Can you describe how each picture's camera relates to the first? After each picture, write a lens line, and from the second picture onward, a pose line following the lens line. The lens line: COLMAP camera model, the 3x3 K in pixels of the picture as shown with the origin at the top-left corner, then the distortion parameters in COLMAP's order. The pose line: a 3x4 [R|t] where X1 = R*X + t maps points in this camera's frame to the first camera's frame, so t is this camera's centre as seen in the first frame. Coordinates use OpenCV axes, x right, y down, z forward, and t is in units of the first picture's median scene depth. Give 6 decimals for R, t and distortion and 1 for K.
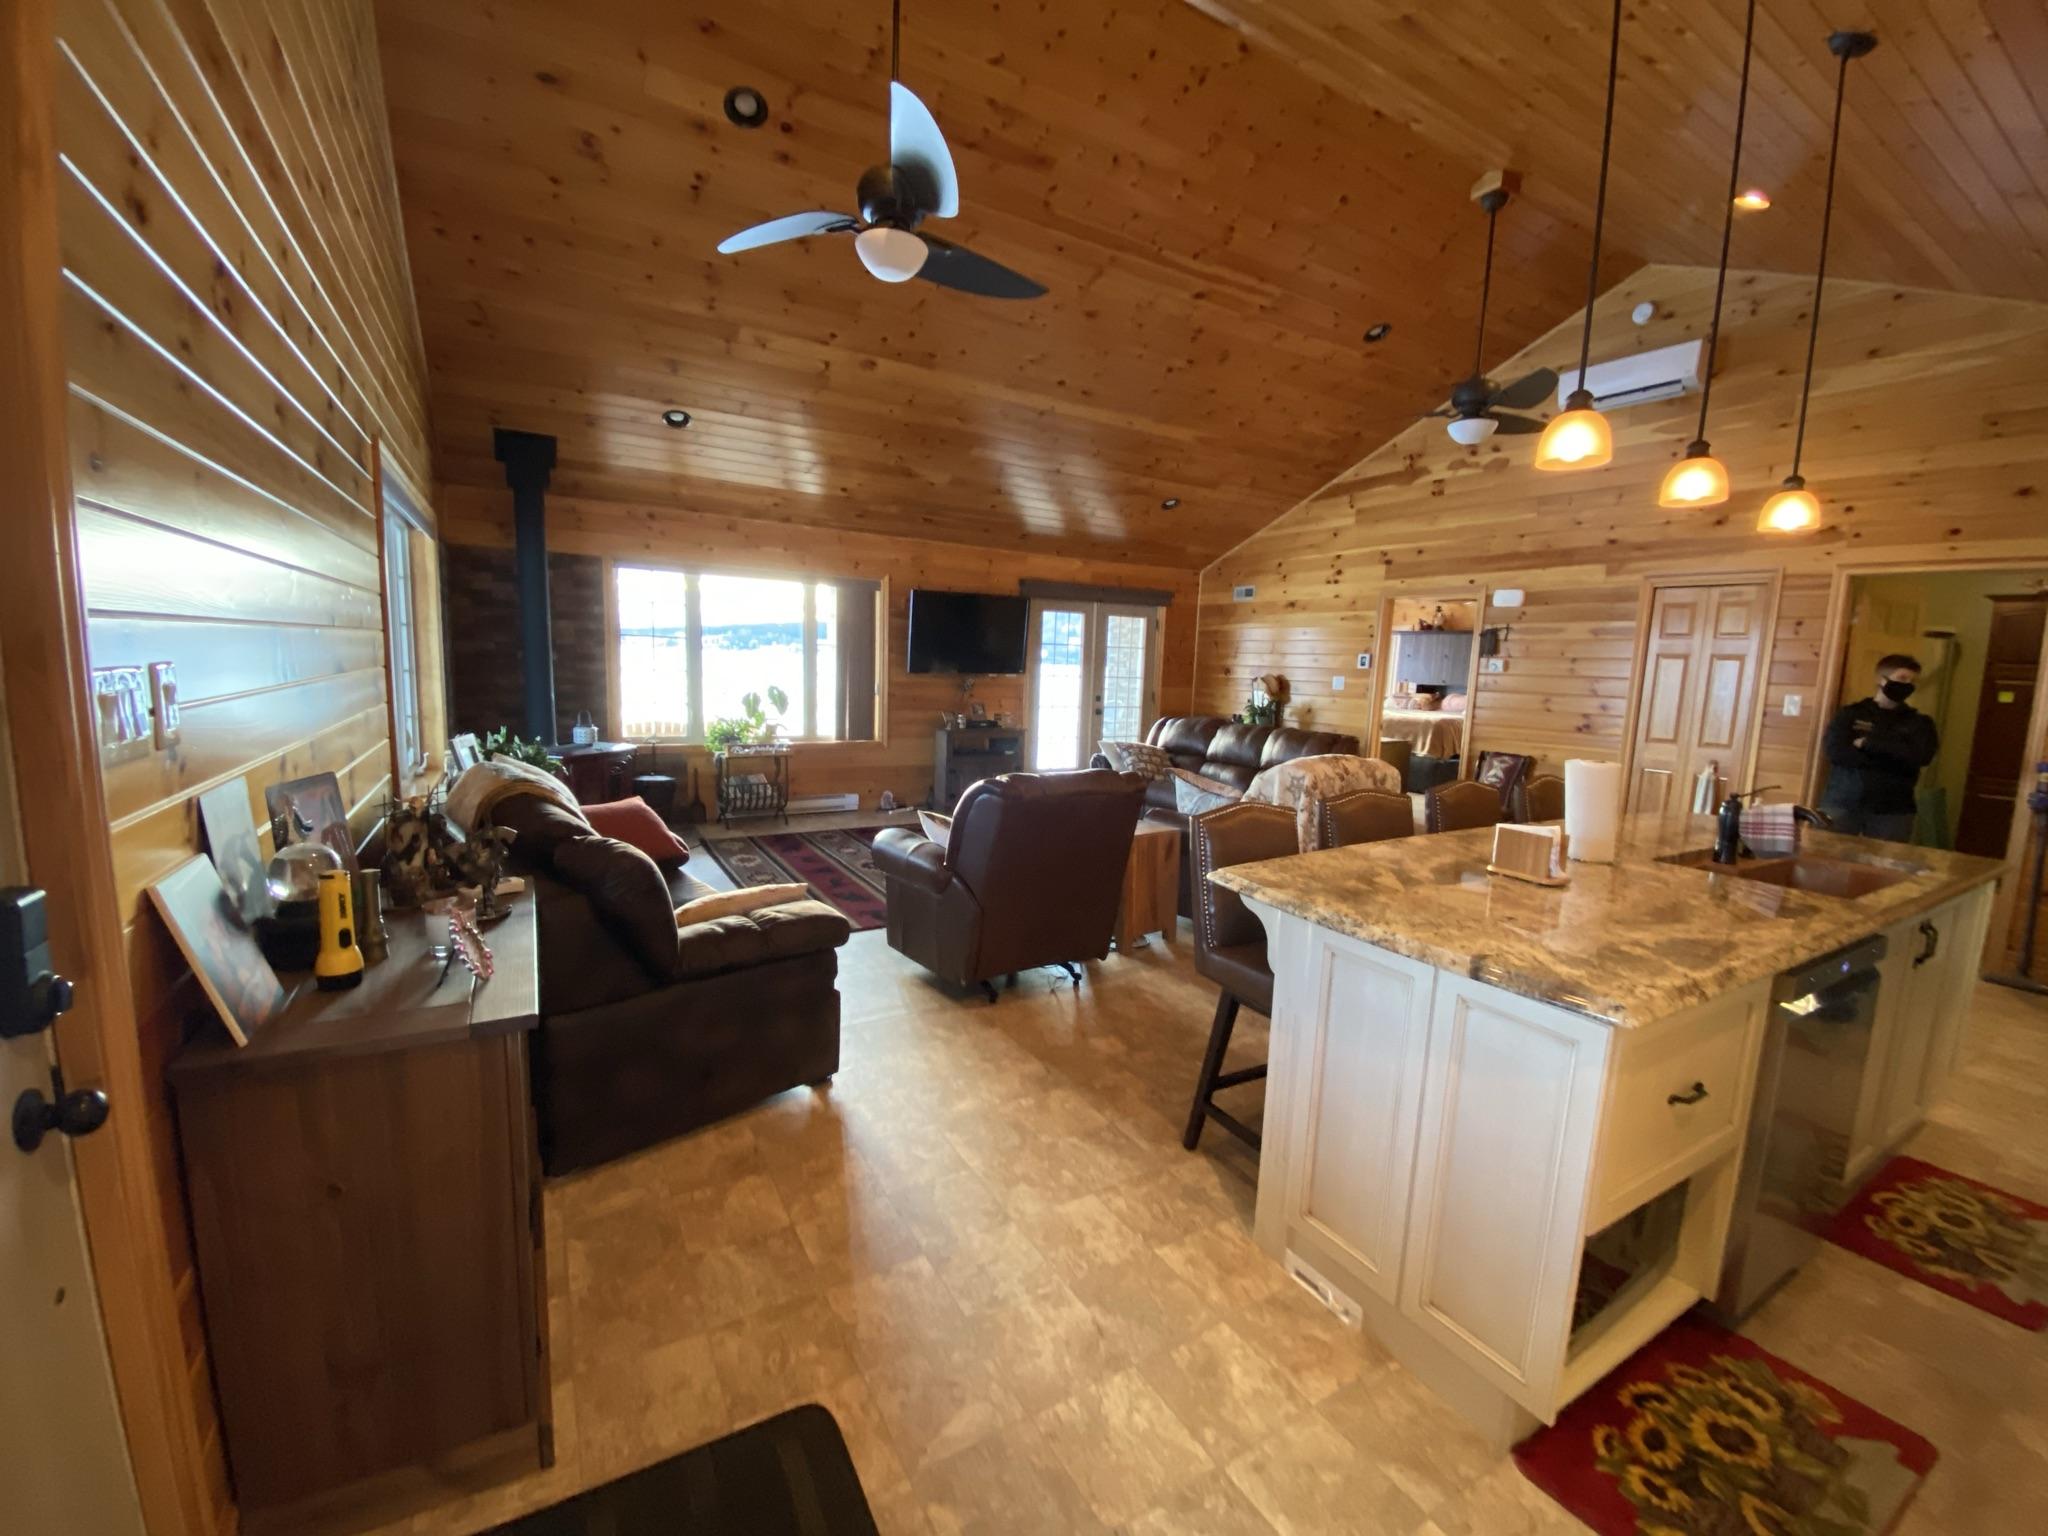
lens RADIAL K [[834.5, 0, 1026.7], [0, 834.5, 784.6], [0, 0, 1]] dist [0.020156, -0.017674]
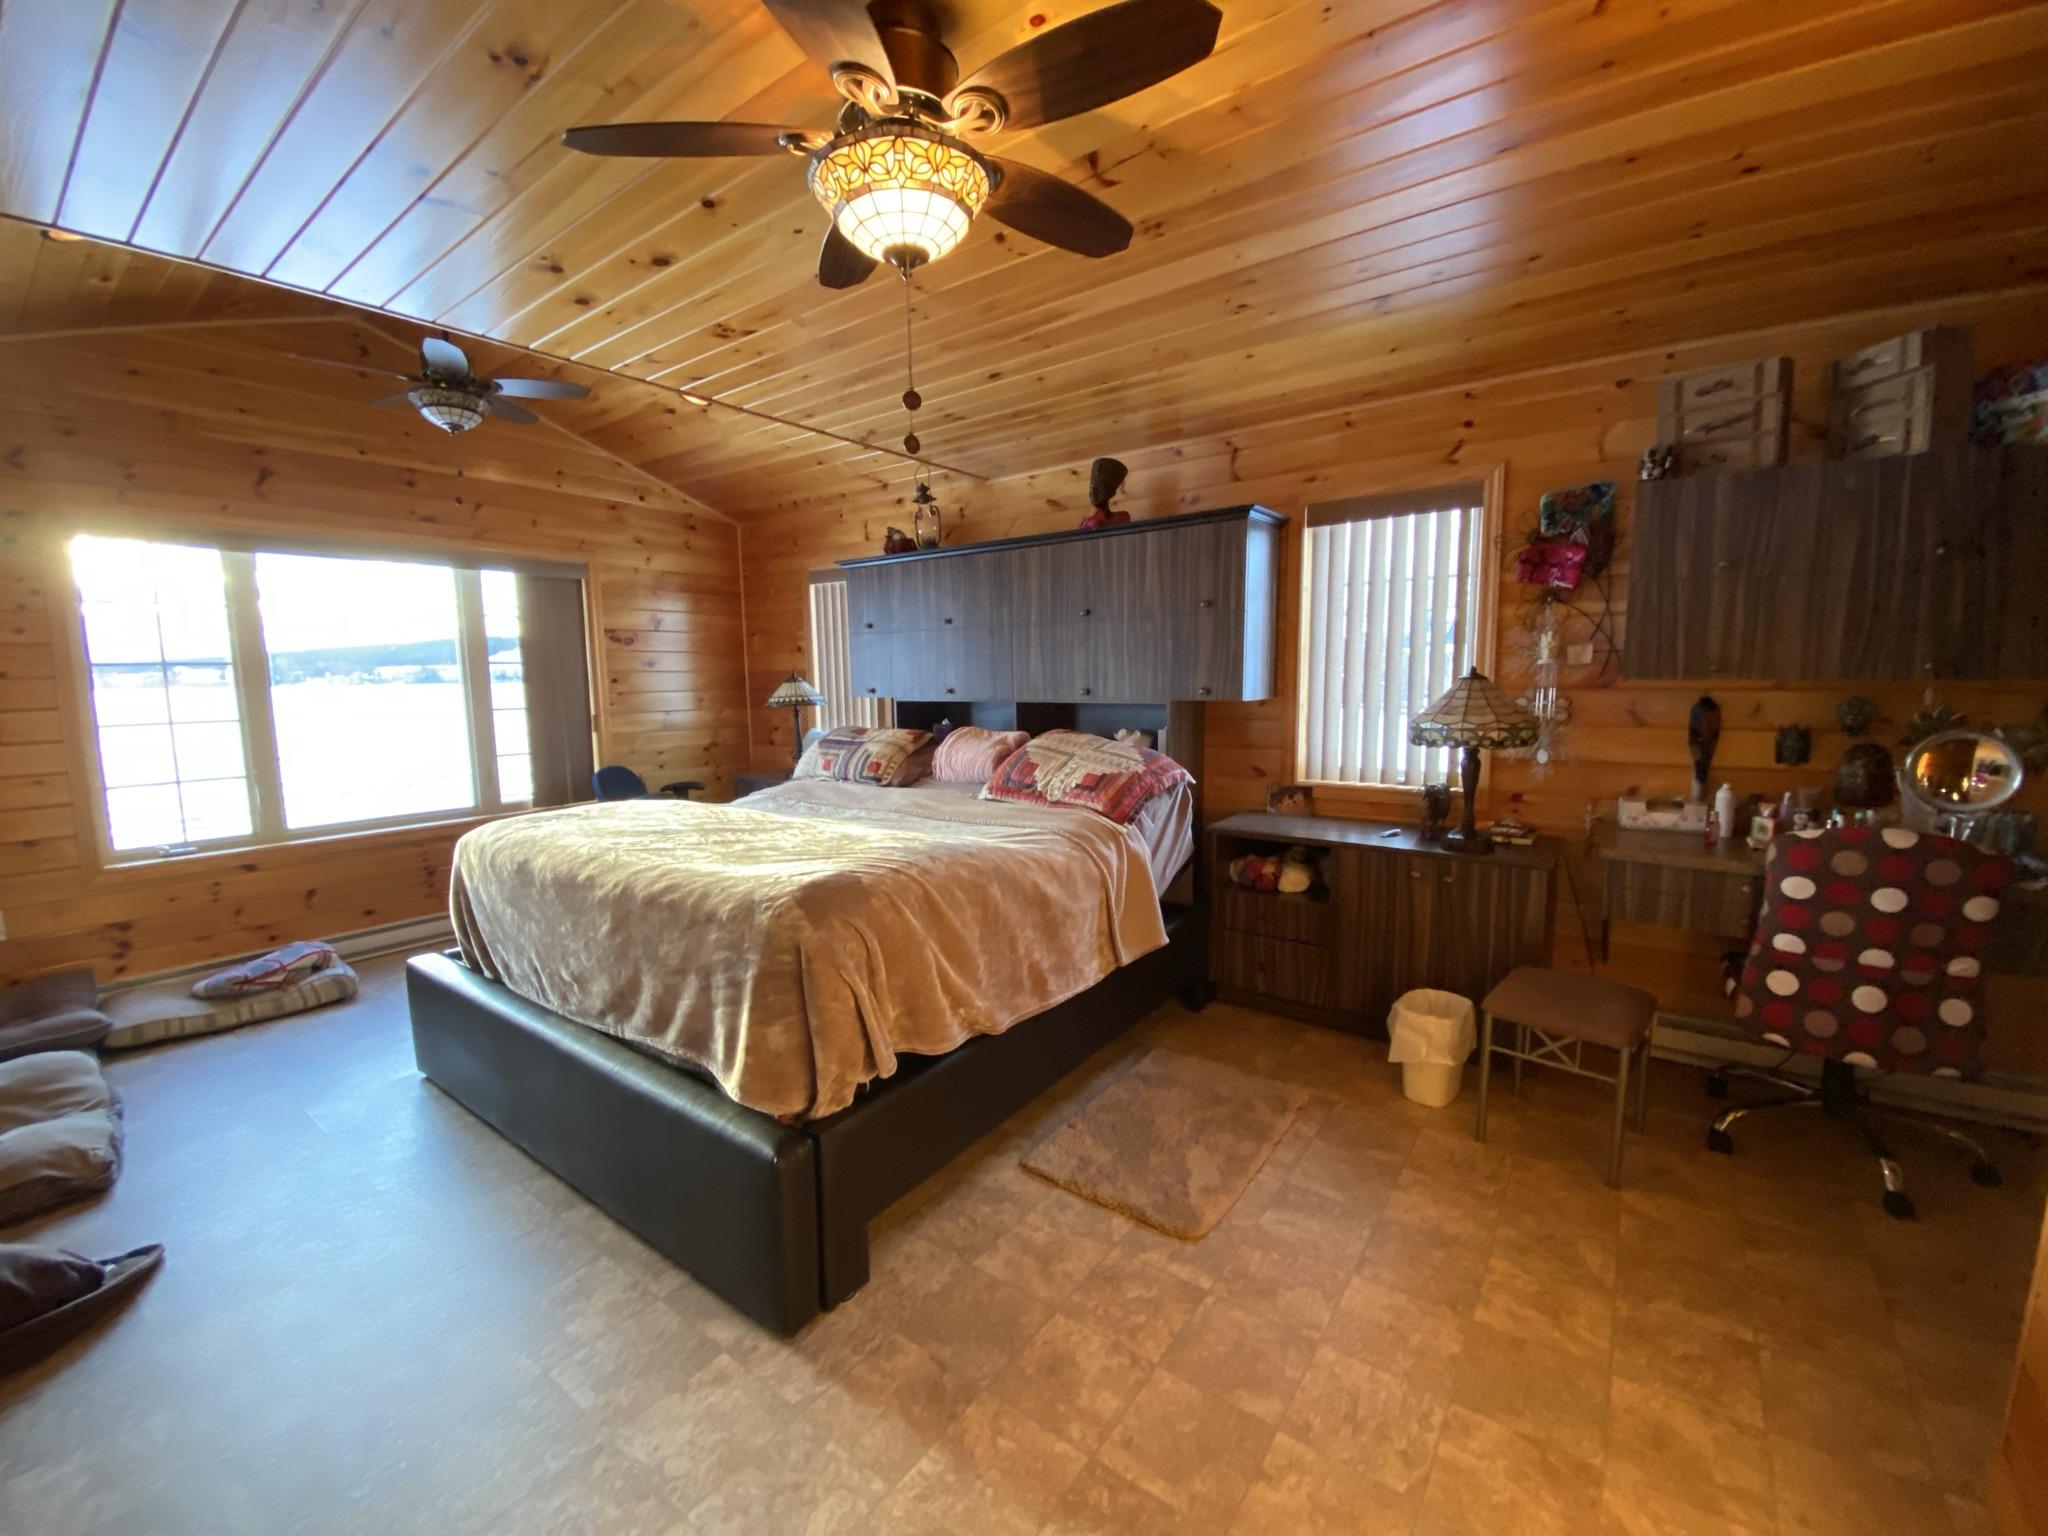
lens RADIAL K [[834.5, 0, 1018.1], [0, 834.5, 772.0], [0, 0, 1]] dist [0.020156, -0.017674]
pose [[0.926402, -0.095994, 0.364095, 0.658622], [0.105032, 0.994456, -0.005054, -0.141336], [-0.361591, 0.042924, 0.931348, 1.113728]]
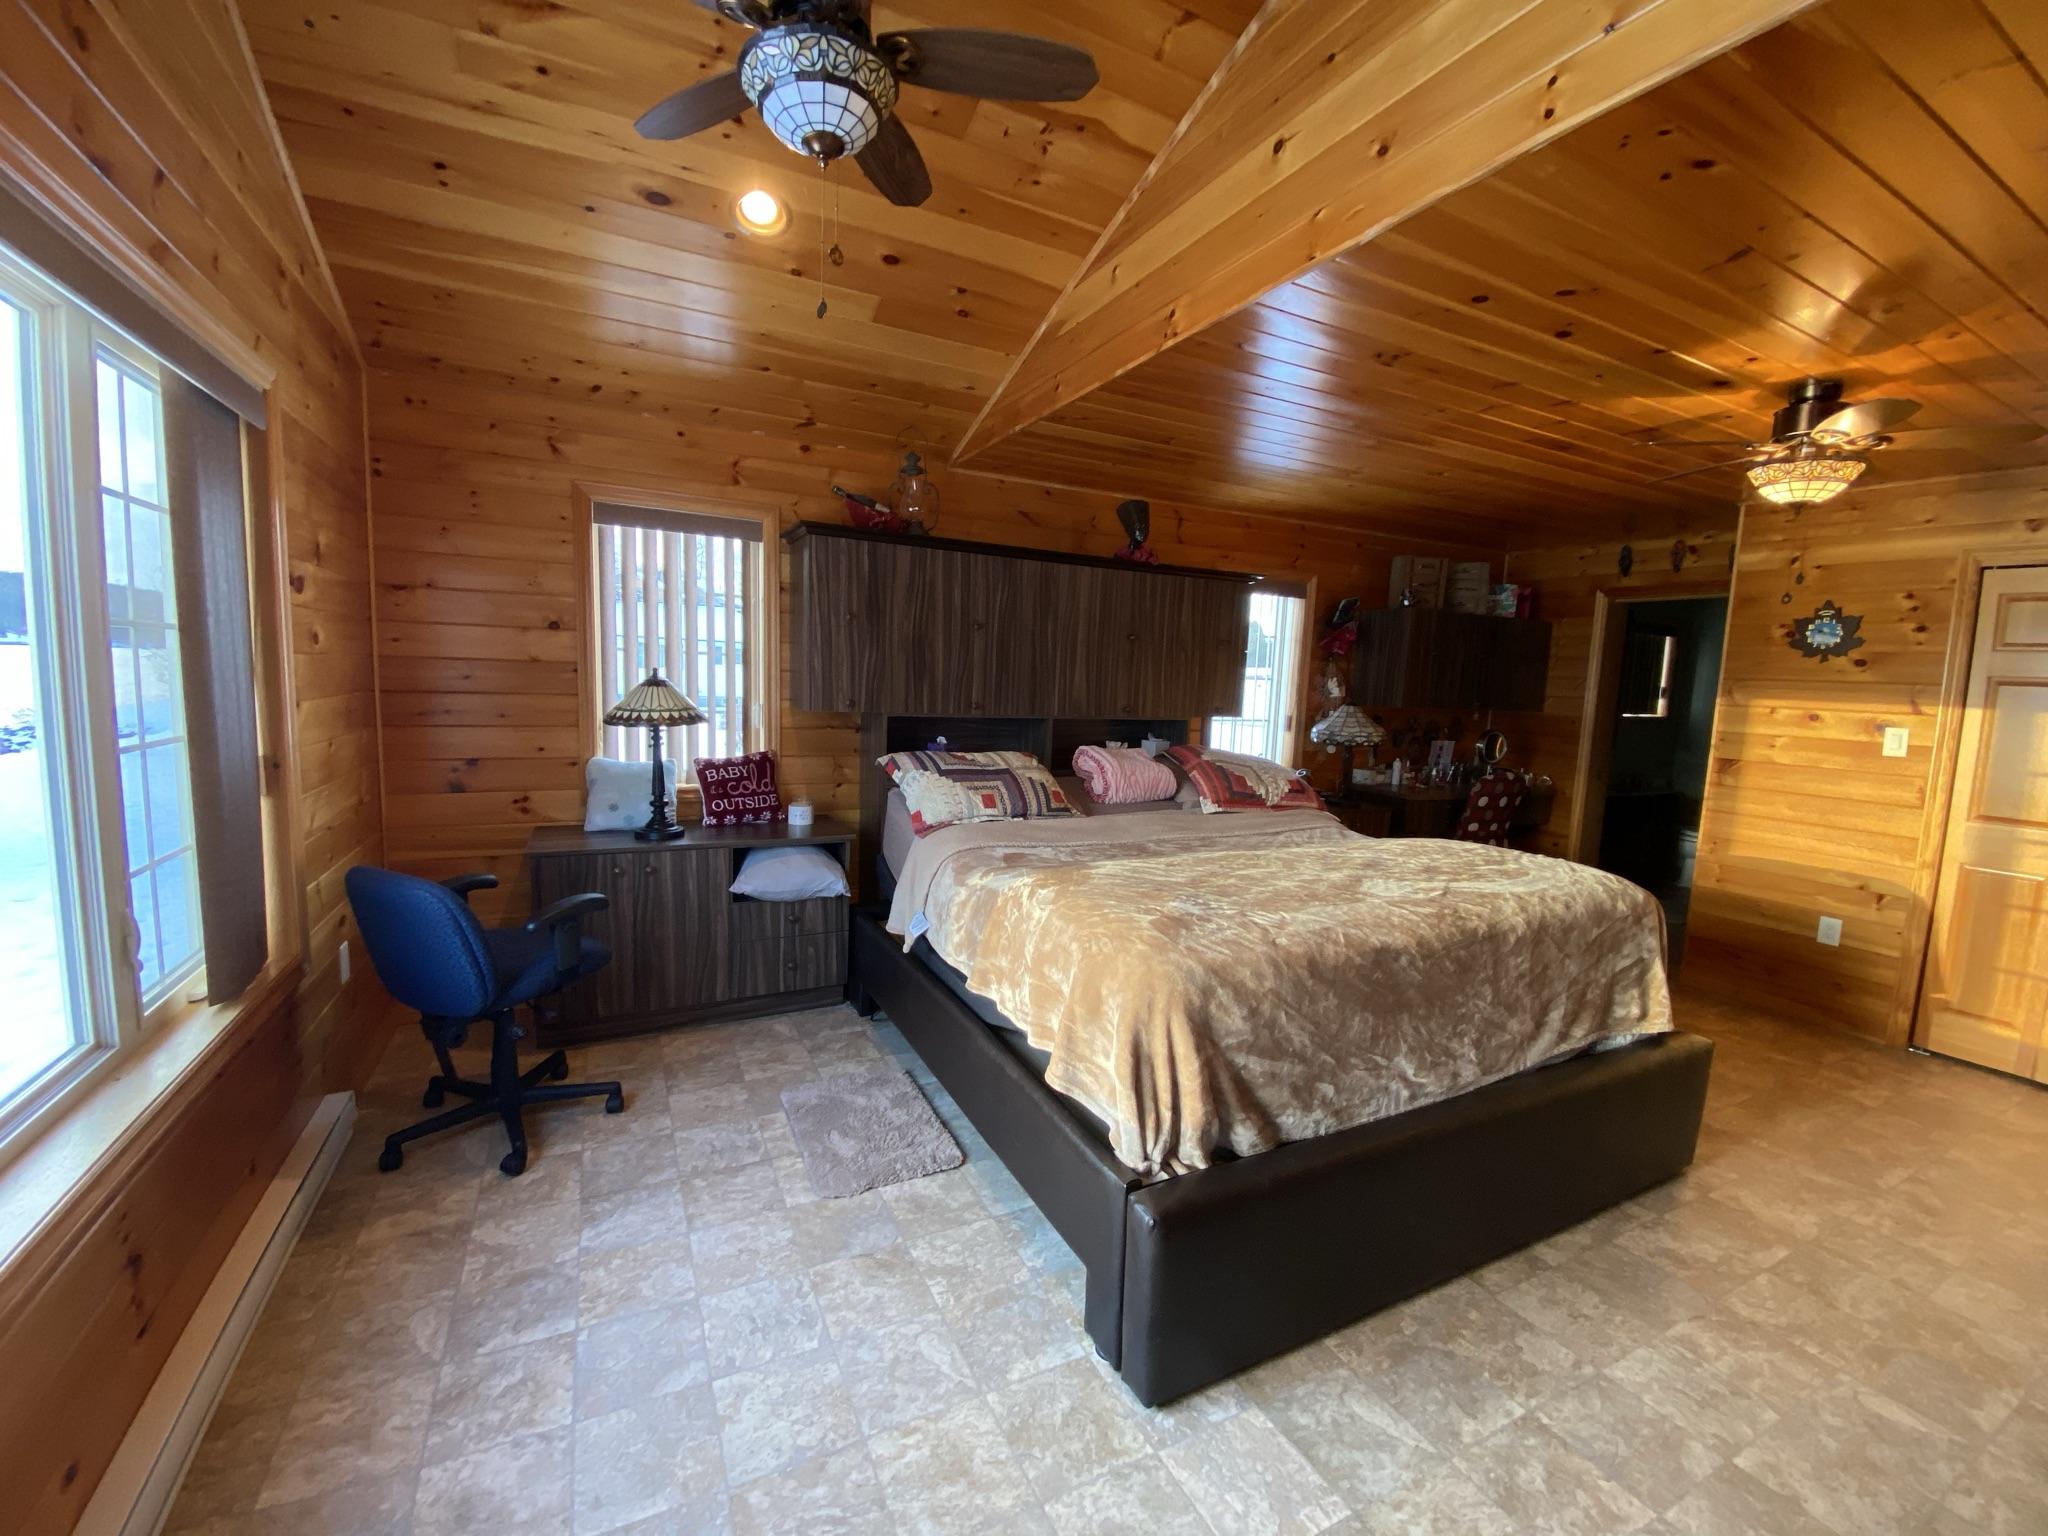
lens RADIAL K [[834.5, 0, 1008.3], [0, 834.5, 772.9], [0, 0, 1]] dist [0.020156, -0.017674]
pose [[0.083565, -0.151561, 0.984909, 0.301825], [0.113961, 0.983335, 0.141650, -0.240731], [-0.989965, 0.100404, 0.099445, 1.630693]]
